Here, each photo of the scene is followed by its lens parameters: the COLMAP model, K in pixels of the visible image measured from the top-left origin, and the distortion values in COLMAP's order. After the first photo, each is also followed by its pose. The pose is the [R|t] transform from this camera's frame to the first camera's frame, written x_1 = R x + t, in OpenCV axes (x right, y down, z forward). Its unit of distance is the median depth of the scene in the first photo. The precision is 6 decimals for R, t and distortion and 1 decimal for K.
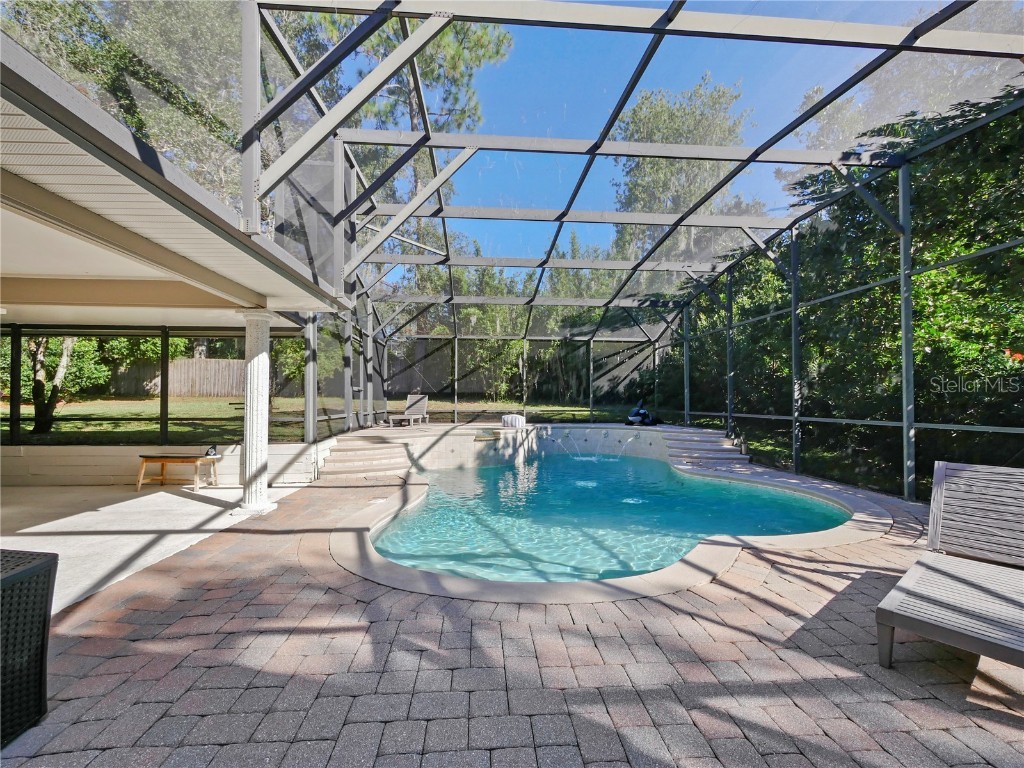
lens RADIAL K [[452.9, 0, 493.9], [0, 452.9, 399.4], [0, 0, 1]] dist [-0.002678, -0.000556]
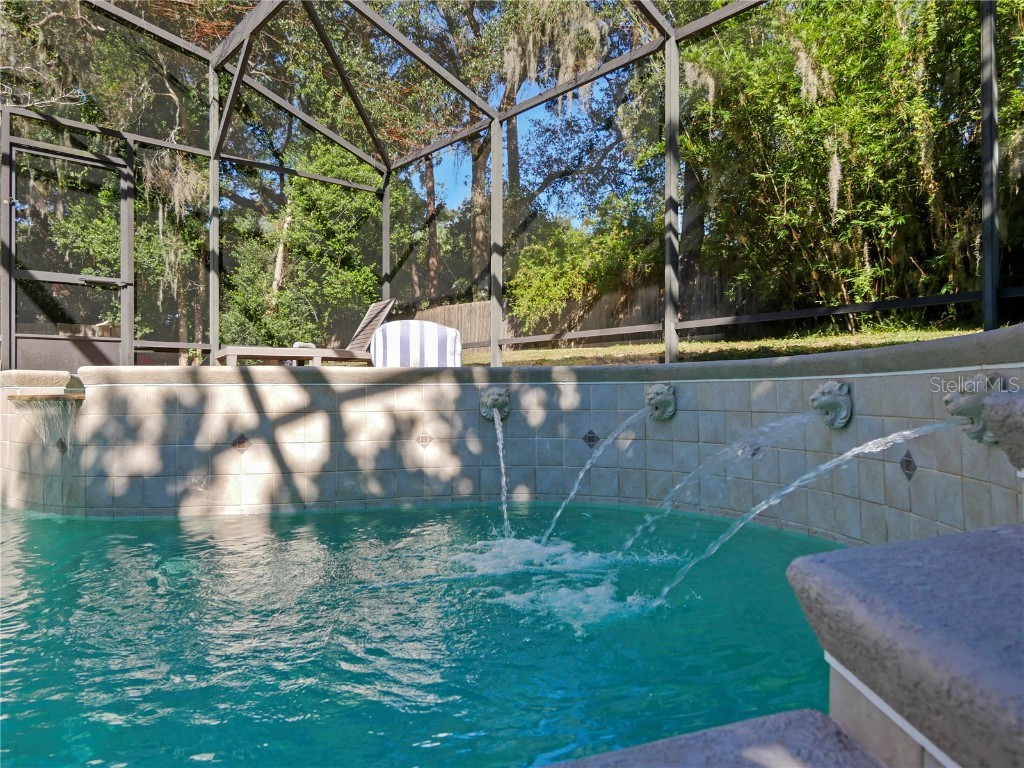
lens RADIAL K [[688.2, 0, 532.8], [0, 688.2, 388.6], [0, 0, 1]] dist [-0.015655, -0.002650]
pose [[0.612302, -0.018760, -0.790401, 0.424064], [0.011077, 0.999824, -0.015150, 0.087553], [0.790546, 0.000522, 0.612402, 0.954774]]
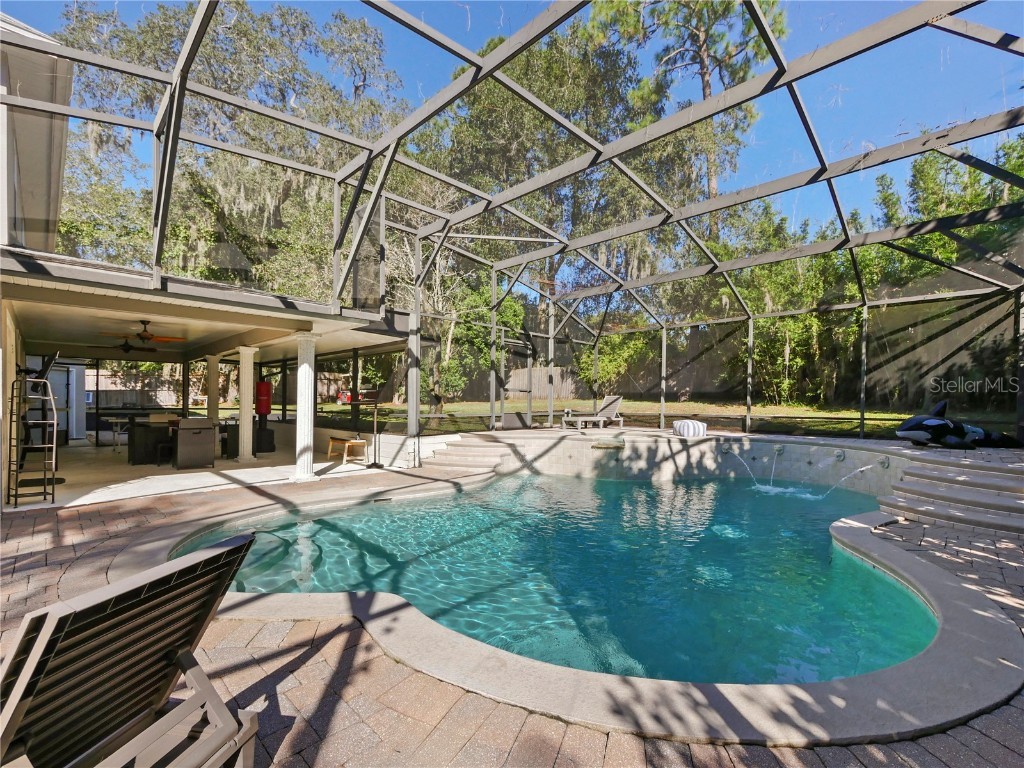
lens RADIAL K [[452.9, 0, 524.7], [0, 452.9, 413.5], [0, 0, 1]] dist [-0.002678, -0.000556]
pose [[0.669973, 0.020963, -0.742089, 0.498647], [-0.003280, 0.999675, 0.025278, 0.003767], [0.742378, -0.014502, 0.669824, 0.307206]]
